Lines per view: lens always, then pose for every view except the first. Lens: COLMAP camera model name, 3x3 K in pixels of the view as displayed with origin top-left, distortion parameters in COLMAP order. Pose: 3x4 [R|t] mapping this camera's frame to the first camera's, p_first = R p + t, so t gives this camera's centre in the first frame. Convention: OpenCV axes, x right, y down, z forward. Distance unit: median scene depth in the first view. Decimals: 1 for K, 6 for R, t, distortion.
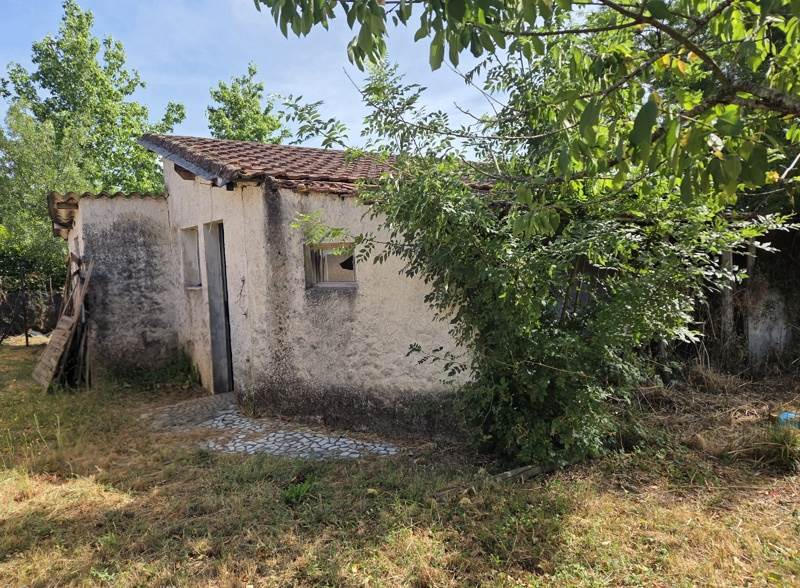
lens RADIAL K [[574.2, 0, 399.4], [0, 574.2, 296.9], [0, 0, 1]] dist [0.012228, 0.003961]
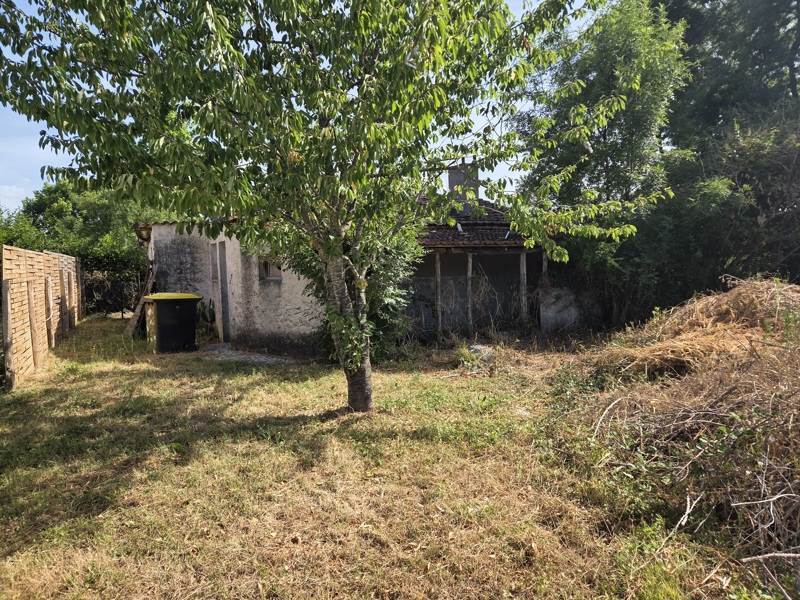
lens RADIAL K [[535.2, 0, 400.7], [0, 535.2, 298.1], [0, 0, 1]] dist [-0.002942, -0.000908]
pose [[0.994870, 0.022577, -0.098605, 0.398034], [-0.022432, 0.999745, 0.002585, 0.025358], [0.098638, -0.000360, 0.995123, -0.587671]]
